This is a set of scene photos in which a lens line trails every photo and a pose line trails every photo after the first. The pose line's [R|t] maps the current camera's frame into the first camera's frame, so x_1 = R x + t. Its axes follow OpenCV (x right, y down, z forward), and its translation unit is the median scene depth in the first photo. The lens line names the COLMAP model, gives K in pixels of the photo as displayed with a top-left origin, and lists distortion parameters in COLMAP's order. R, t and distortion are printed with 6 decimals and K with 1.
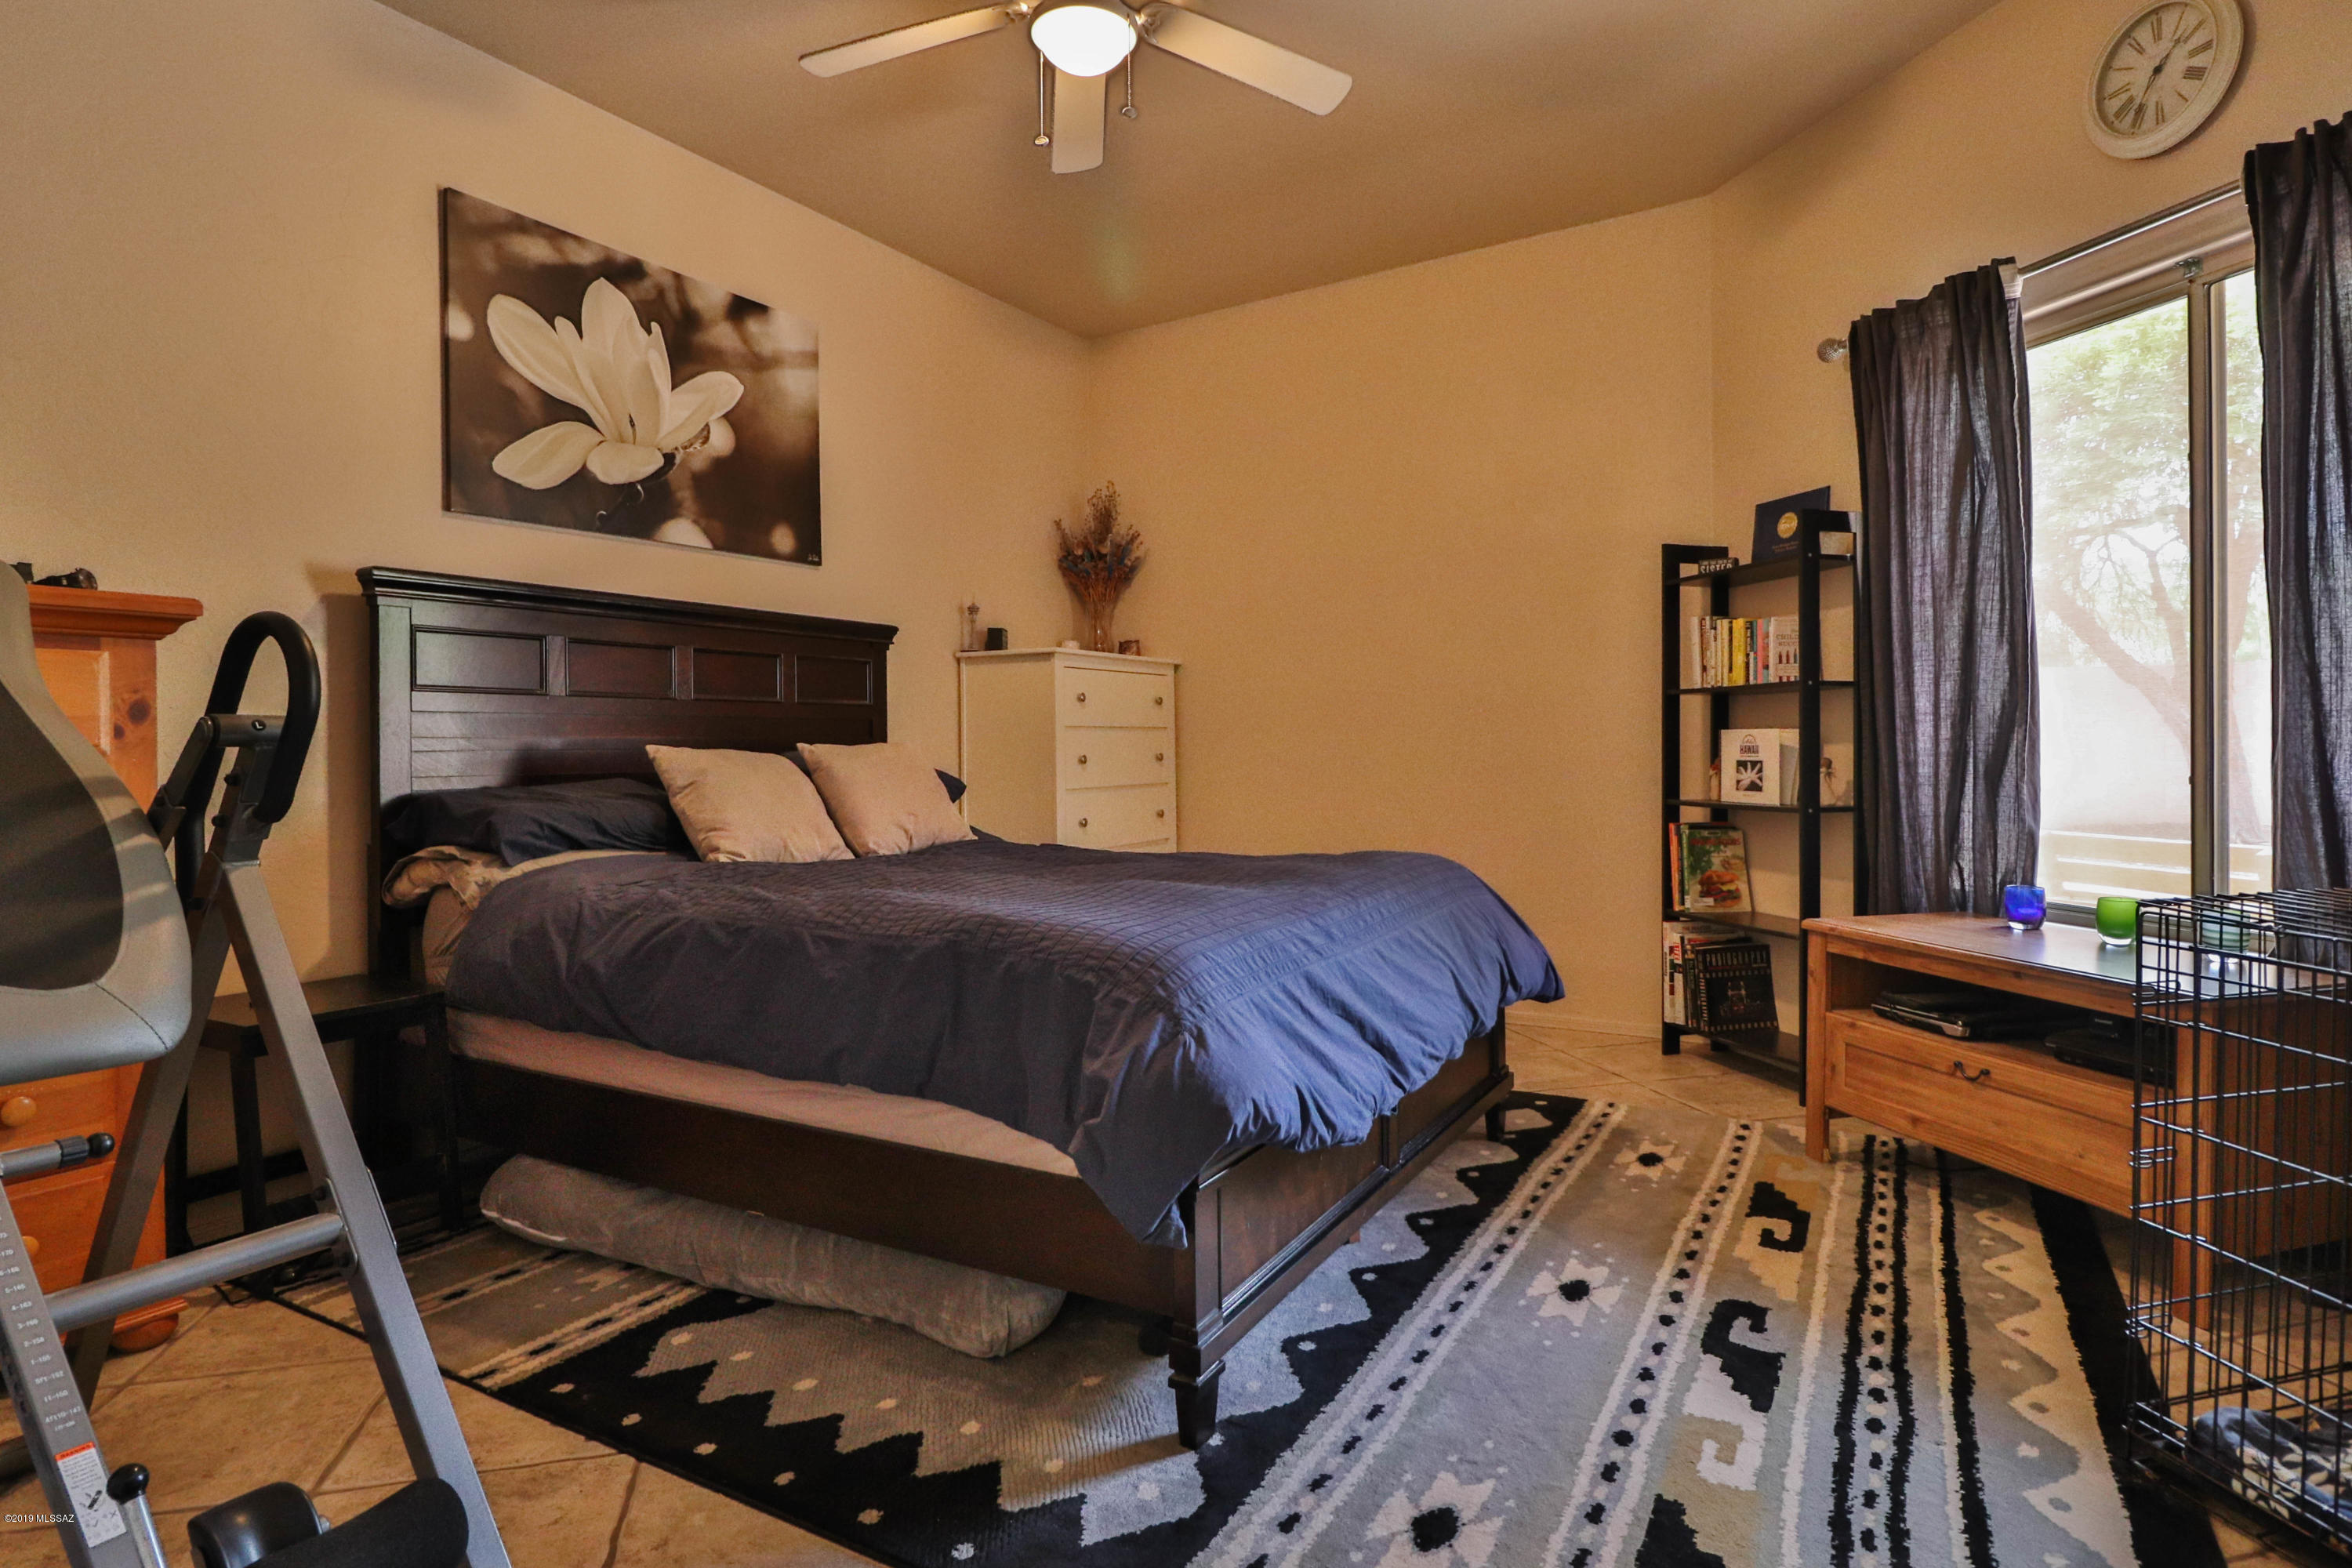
lens RADIAL K [[1259.8, 0, 1172.4], [0, 1259.8, 766.4], [0, 0, 1]] dist [-0.001743, -0.000552]
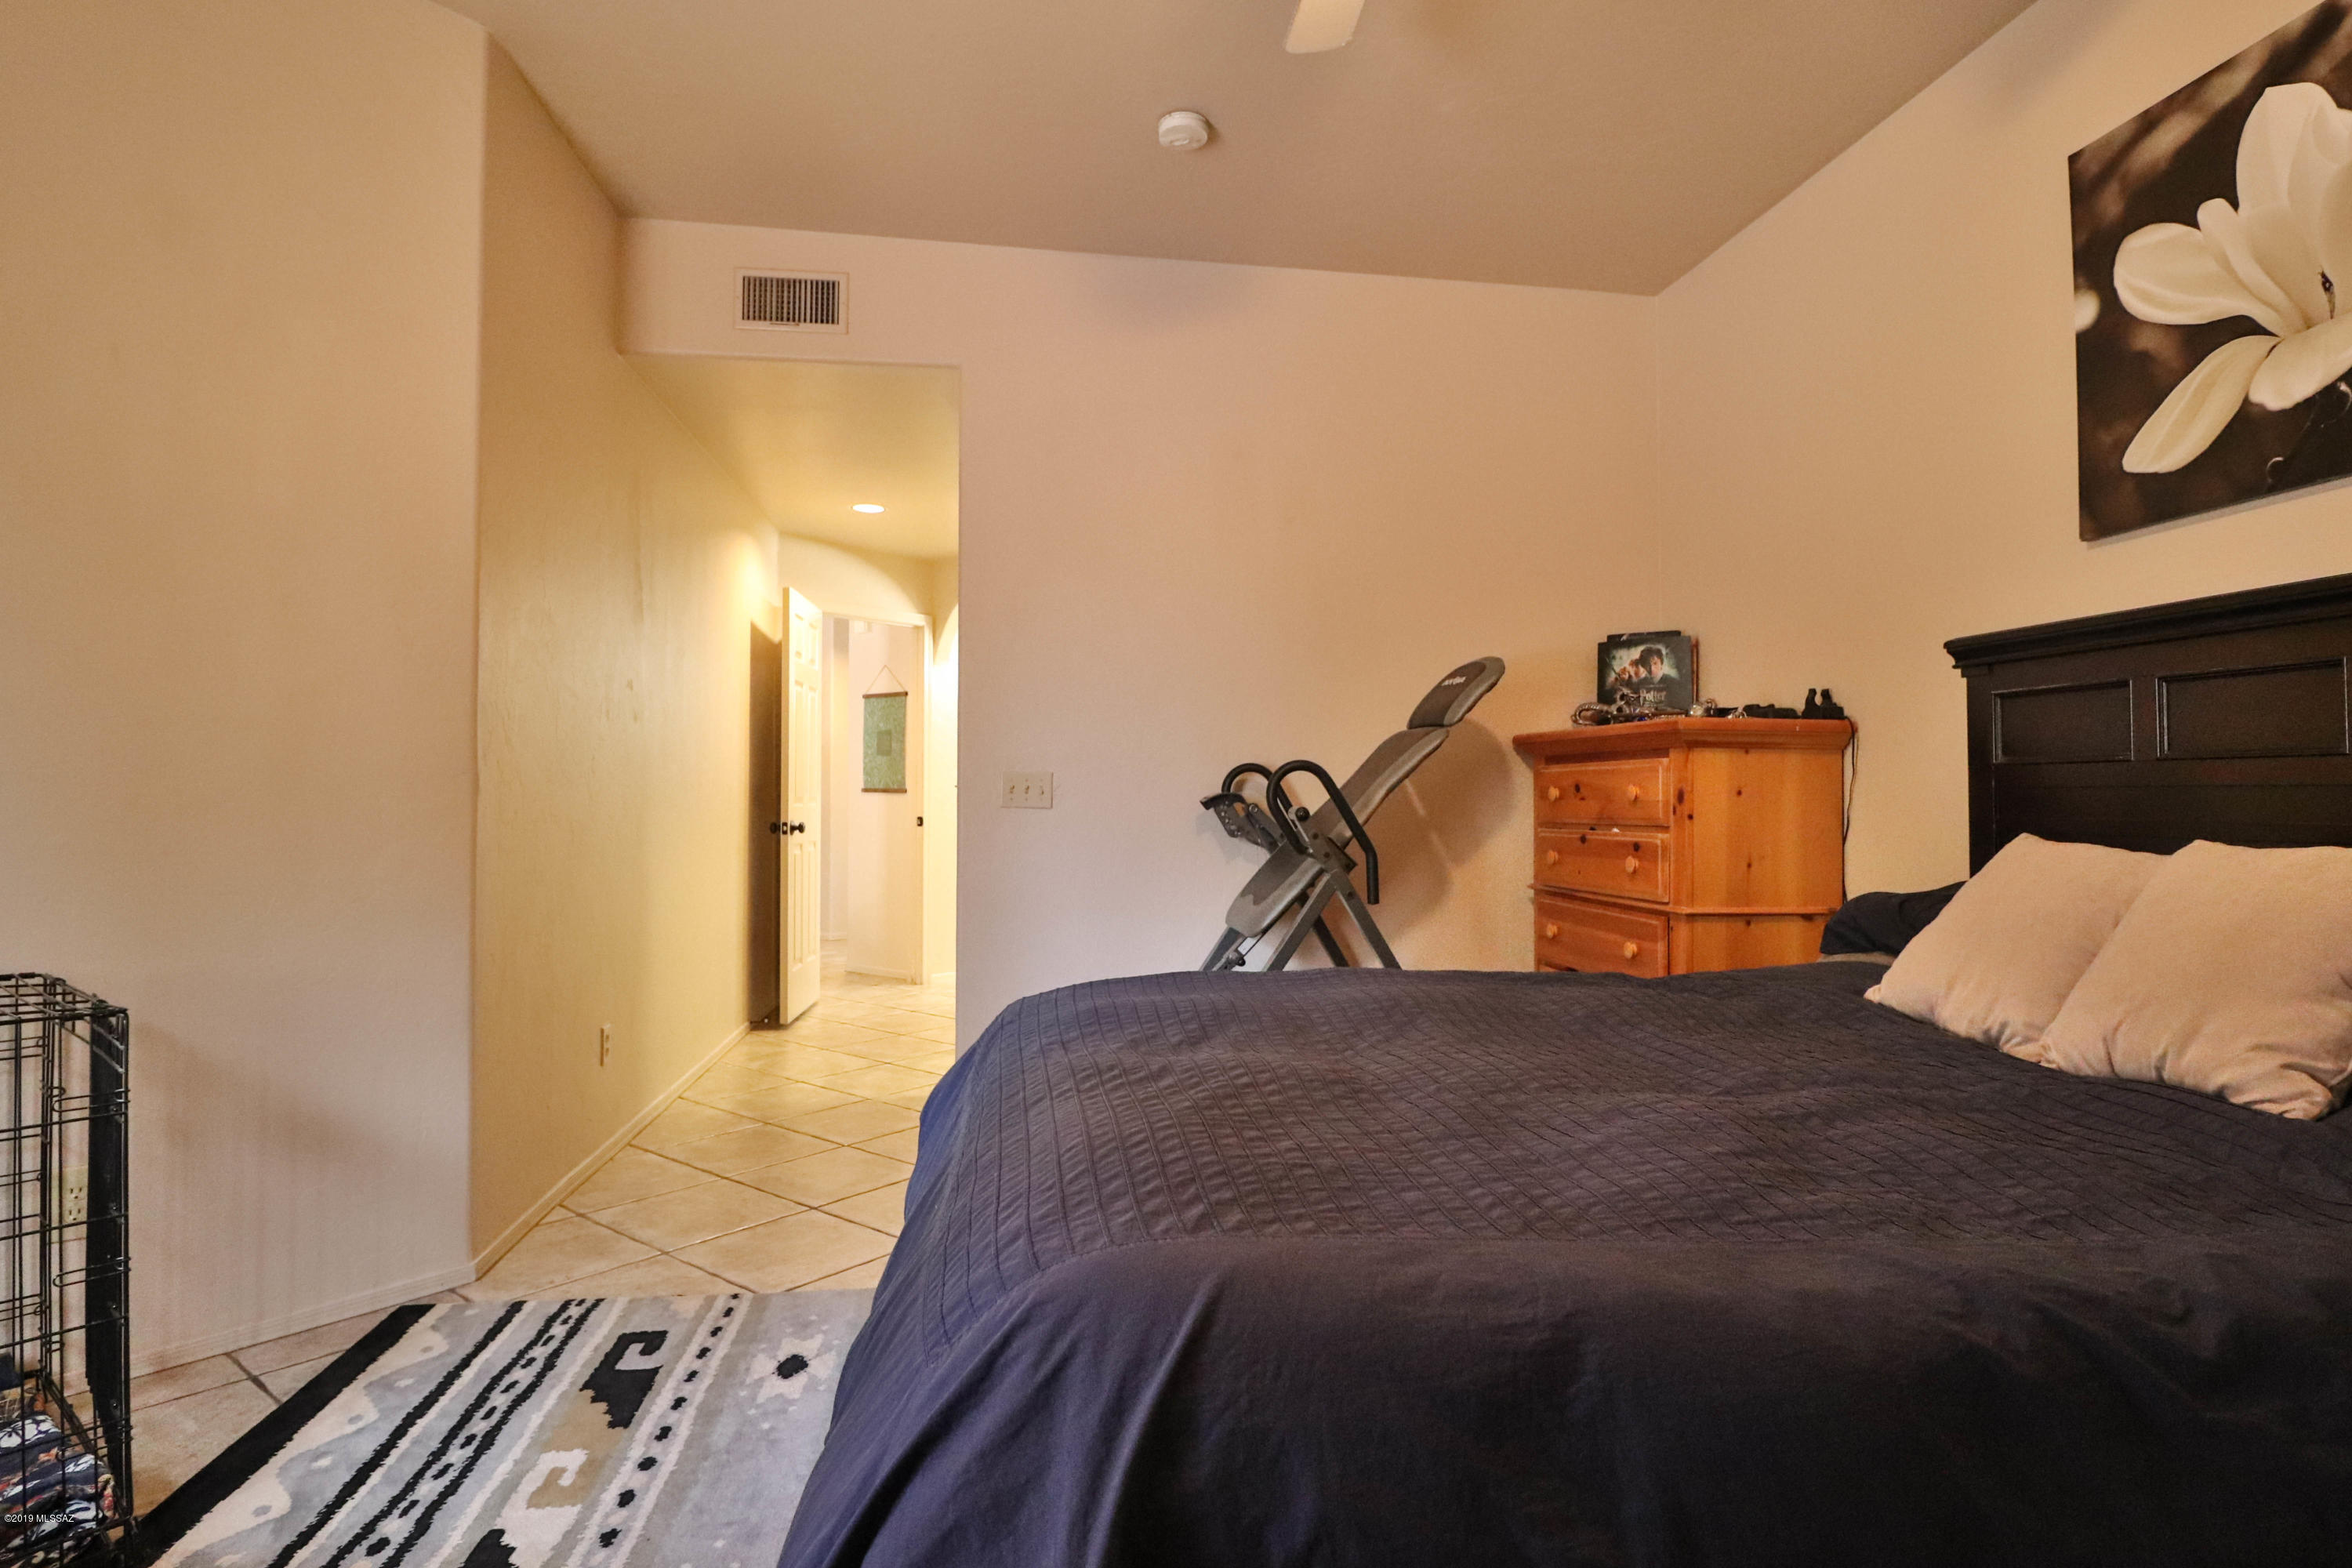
lens RADIAL K [[1259.8, 0, 1171.8], [0, 1259.8, 782.1], [0, 0, 1]] dist [-0.001743, -0.000552]
pose [[-0.791538, 0.000448, -0.611120, 0.398609], [-0.004729, 0.999965, 0.006858, -0.048332], [0.611101, 0.008318, -0.791509, 1.282190]]
